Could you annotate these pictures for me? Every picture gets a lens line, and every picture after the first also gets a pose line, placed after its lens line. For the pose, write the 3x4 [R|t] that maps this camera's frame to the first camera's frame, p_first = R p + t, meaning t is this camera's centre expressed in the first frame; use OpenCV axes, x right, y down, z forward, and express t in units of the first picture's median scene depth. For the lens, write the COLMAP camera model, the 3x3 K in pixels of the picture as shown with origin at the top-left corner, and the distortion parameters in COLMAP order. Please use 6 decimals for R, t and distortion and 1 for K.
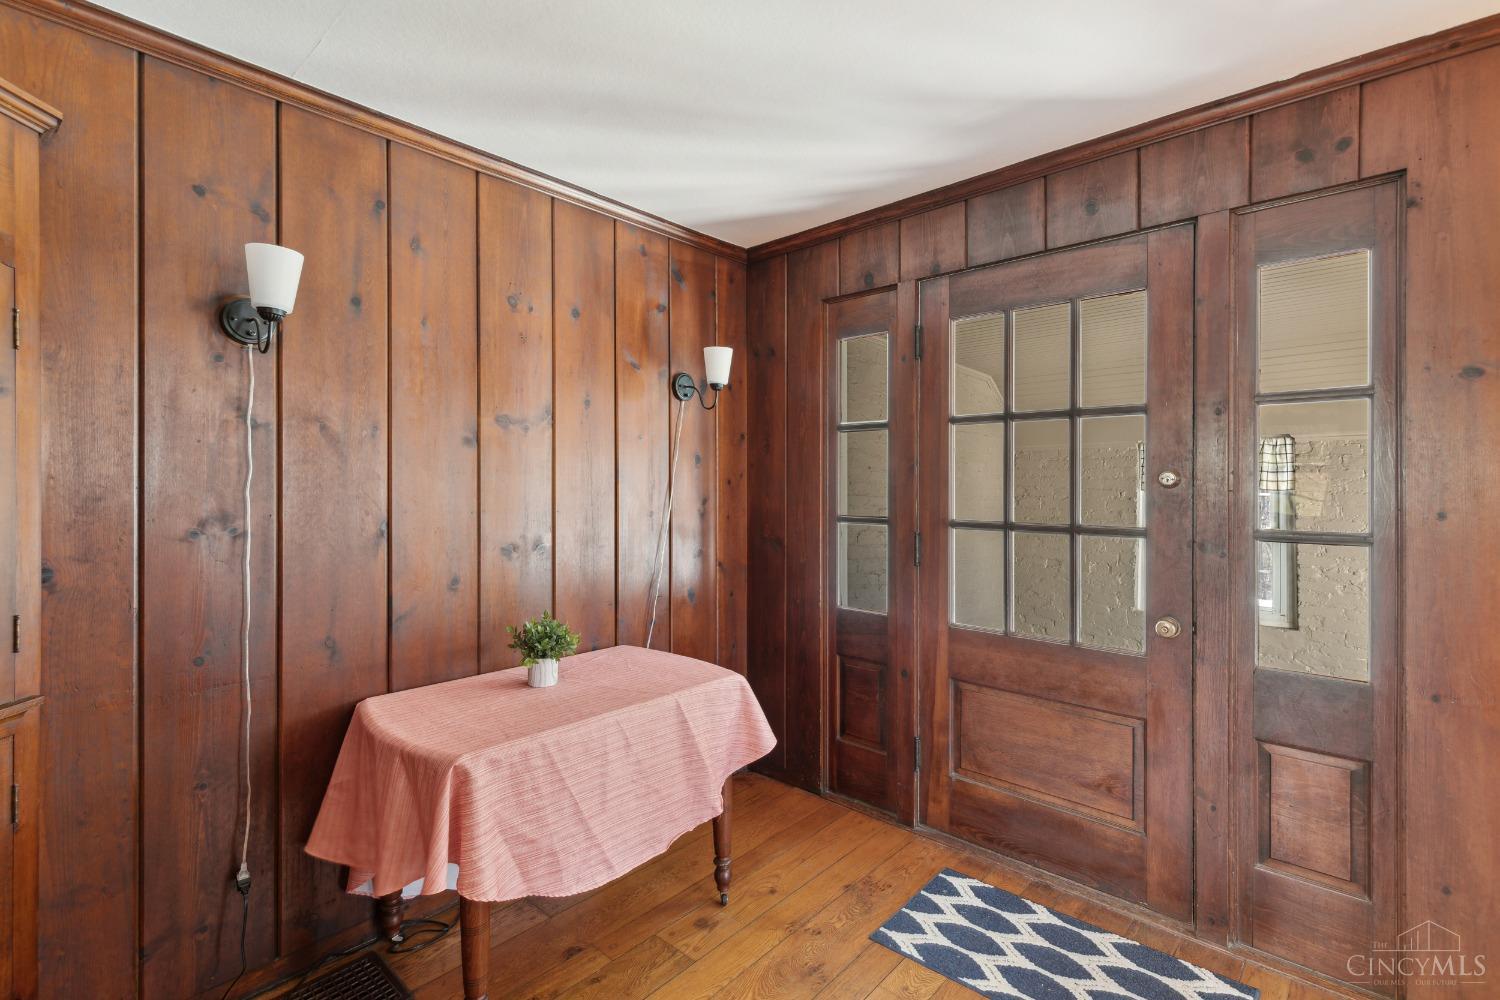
lens RADIAL K [[681.3, 0, 752.9], [0, 681.3, 491.2], [0, 0, 1]] dist [0.002952, -0.000368]
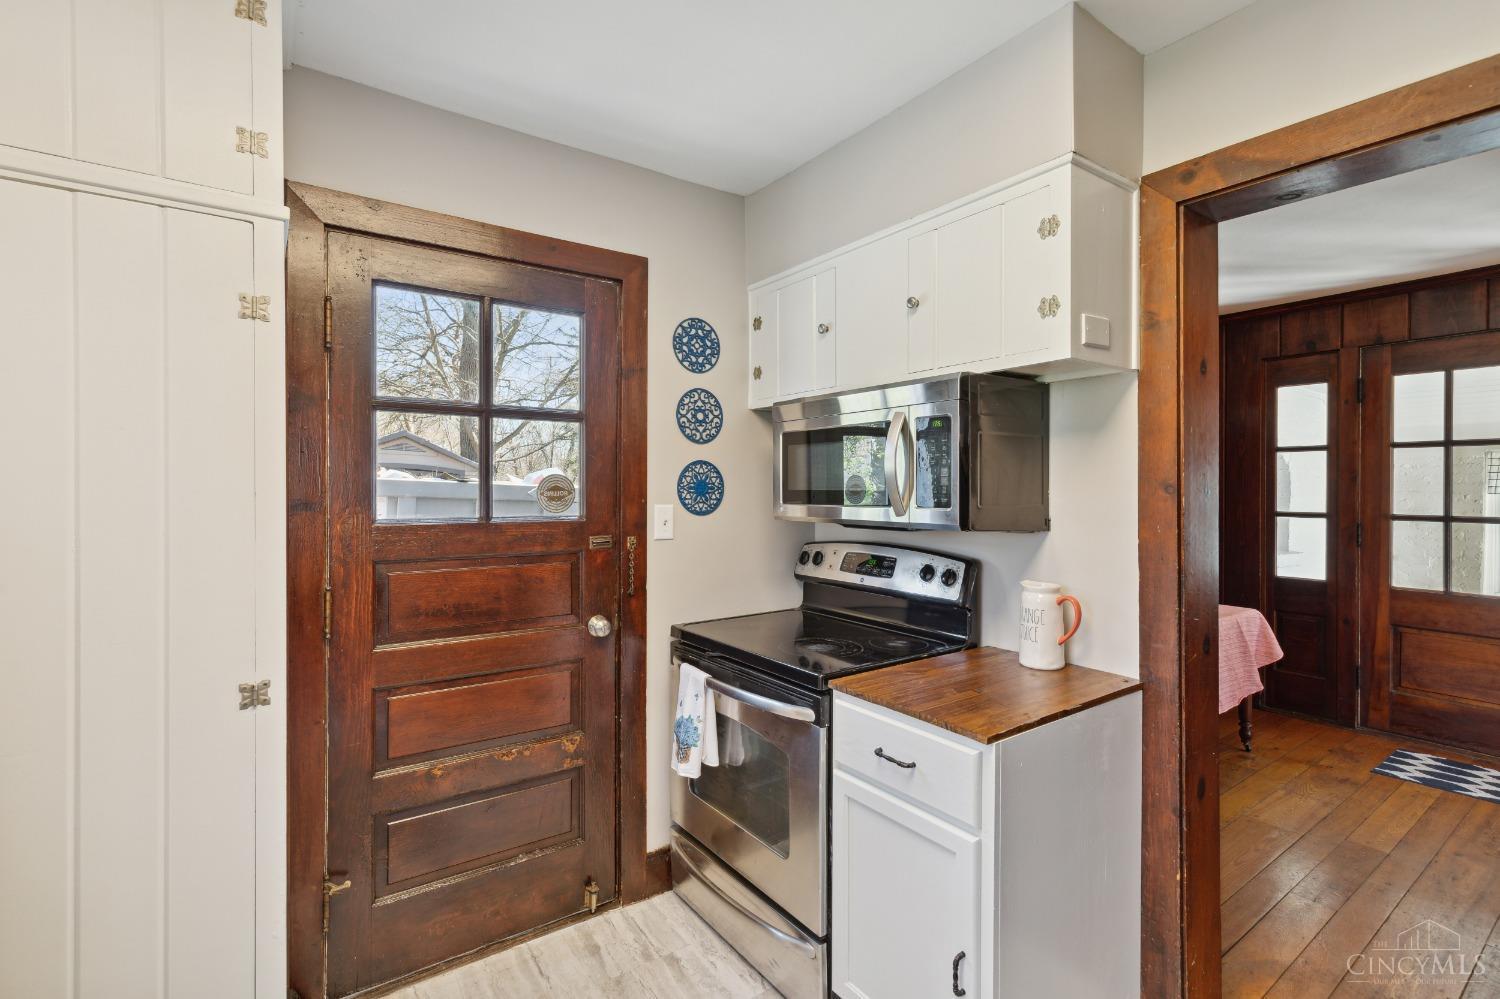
lens RADIAL K [[681.3, 0, 746.5], [0, 681.3, 497.0], [0, 0, 1]] dist [0.002952, -0.000368]
pose [[0.975426, 0.004105, -0.220291, -0.745142], [-0.003094, 0.999983, 0.004935, 0.001897], [0.220308, -0.004132, 0.975422, -0.729504]]
